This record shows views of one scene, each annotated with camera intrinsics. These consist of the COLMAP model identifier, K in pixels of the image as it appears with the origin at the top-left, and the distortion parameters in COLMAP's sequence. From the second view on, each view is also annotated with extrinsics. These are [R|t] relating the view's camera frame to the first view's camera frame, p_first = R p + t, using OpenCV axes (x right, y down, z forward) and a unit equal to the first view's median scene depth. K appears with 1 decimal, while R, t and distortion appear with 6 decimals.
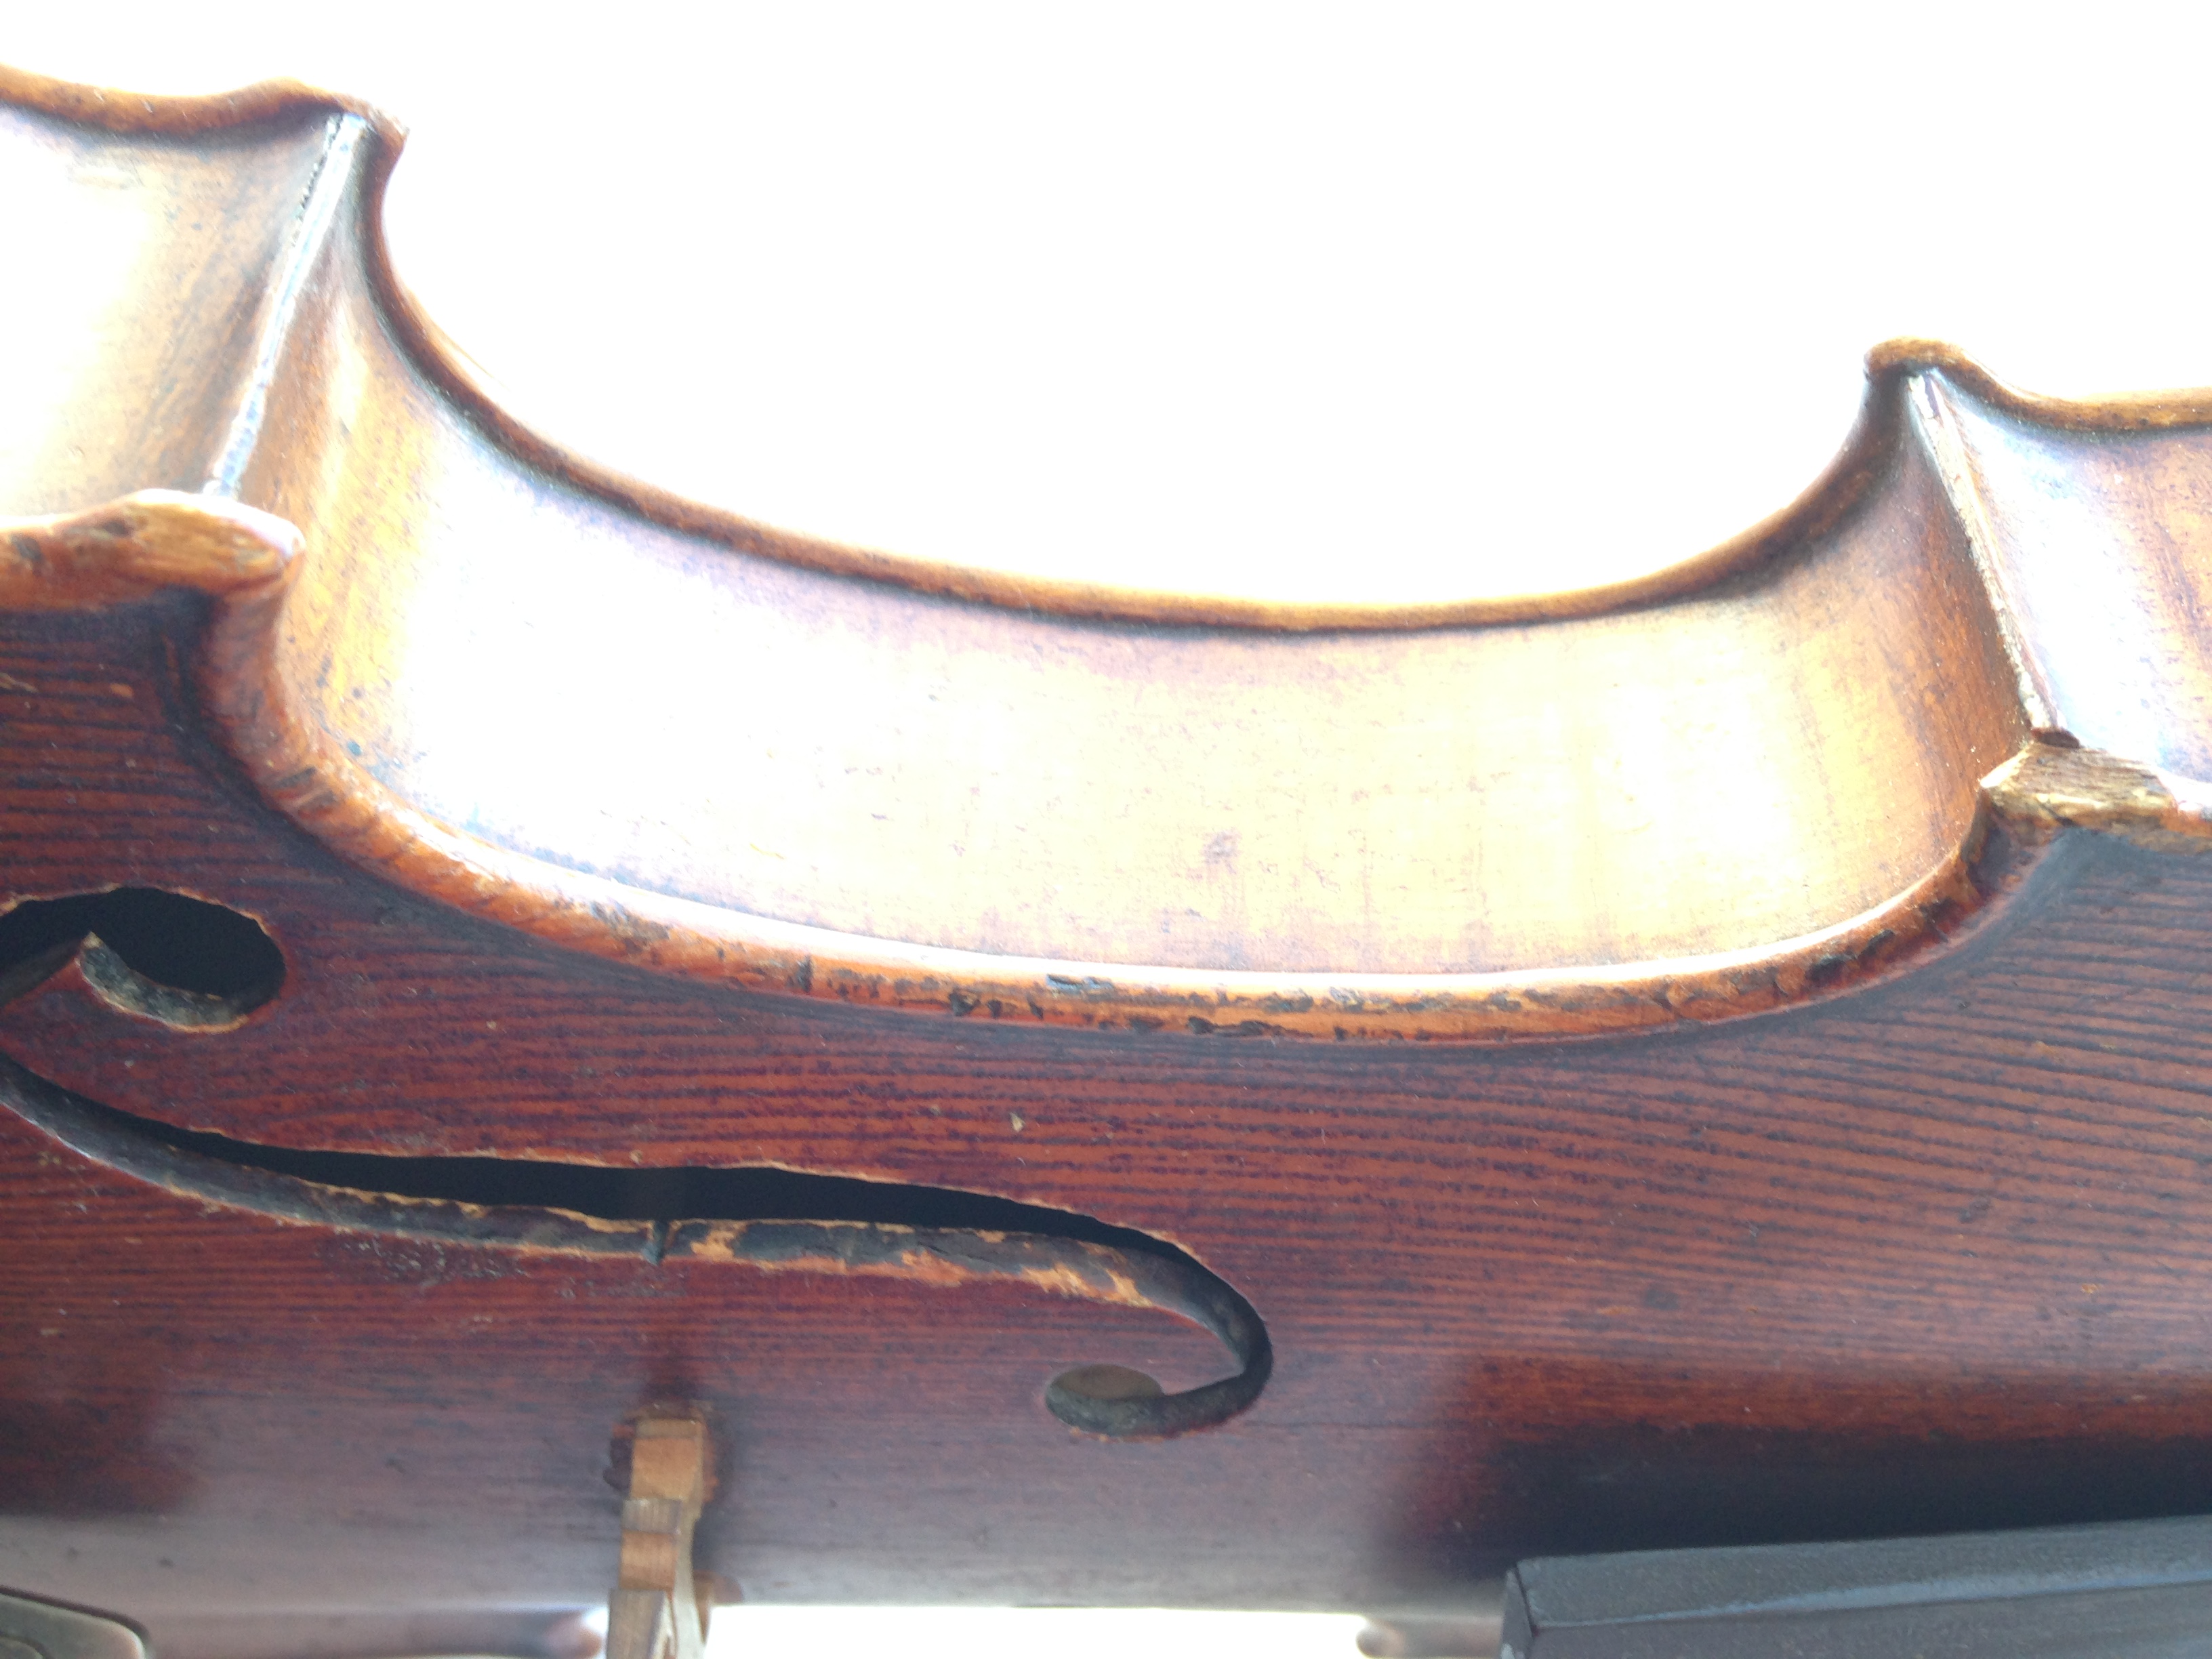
lens RADIAL K [[2088.1, 0, 1106.0], [0, 2088.1, 829.5], [0, 0, 1]] dist [0.190788, -0.366937]
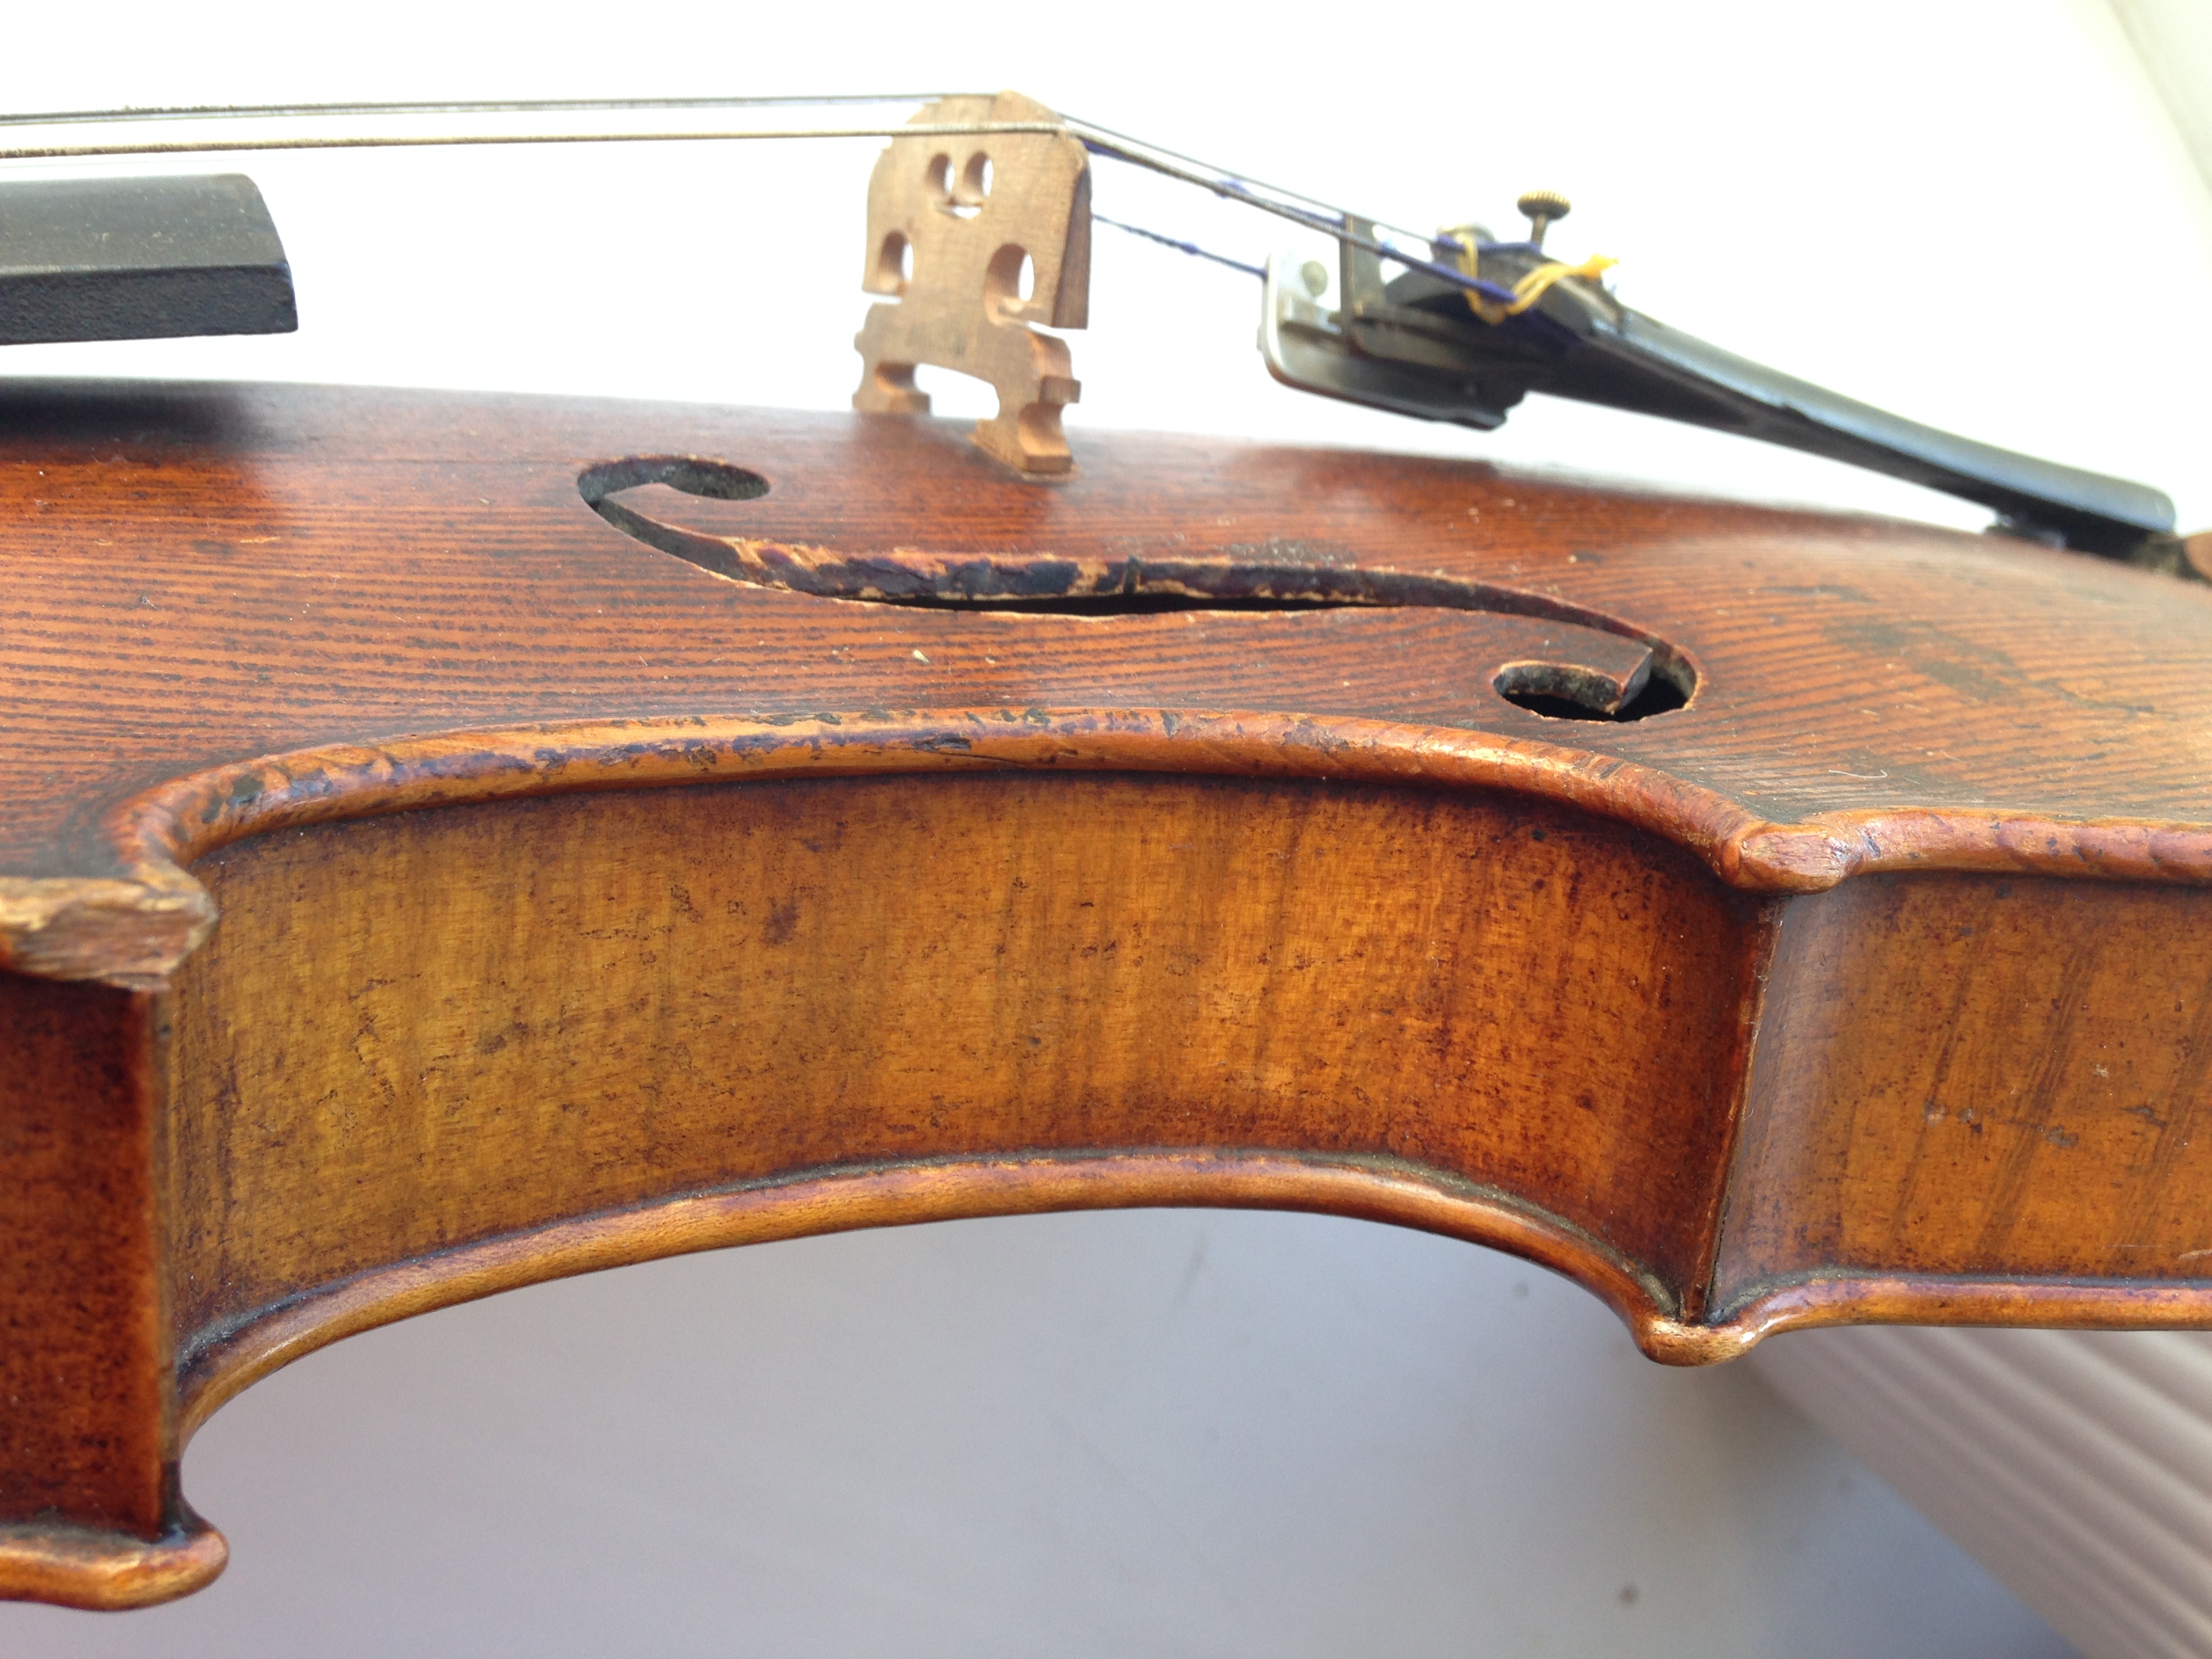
lens RADIAL K [[2088.1, 0, 1106.0], [0, 2088.1, 829.5], [0, 0, 1]] dist [0.190788, -0.366937]
pose [[-0.832968, 0.079890, -0.547523, 0.496581], [-0.248748, -0.937960, 0.241571, -0.243307], [-0.494255, 0.337416, 0.801163, 0.086808]]
